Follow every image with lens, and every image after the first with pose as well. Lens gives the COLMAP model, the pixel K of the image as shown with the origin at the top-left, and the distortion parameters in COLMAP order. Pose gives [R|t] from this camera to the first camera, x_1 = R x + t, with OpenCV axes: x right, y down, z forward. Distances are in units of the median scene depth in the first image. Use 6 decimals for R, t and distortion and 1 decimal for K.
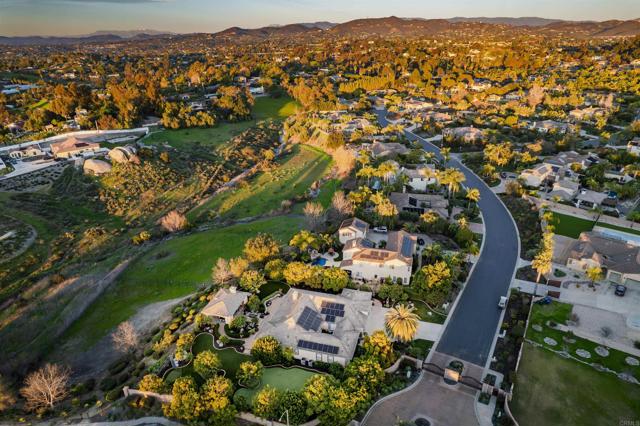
lens RADIAL K [[403.4, 0, 323.2], [0, 403.4, 212.0], [0, 0, 1]] dist [-0.072097, 0.065283]
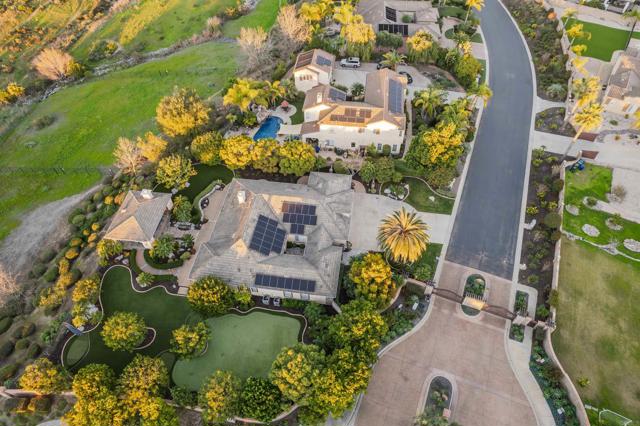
lens RADIAL K [[403.4, 0, 323.2], [0, 403.4, 212.0], [0, 0, 1]] dist [-0.072097, 0.065283]
pose [[0.989905, -0.105892, 0.094207, -0.000401], [0.051322, 0.887381, 0.458170, -0.065564], [-0.132114, -0.448710, 0.883858, 0.352855]]
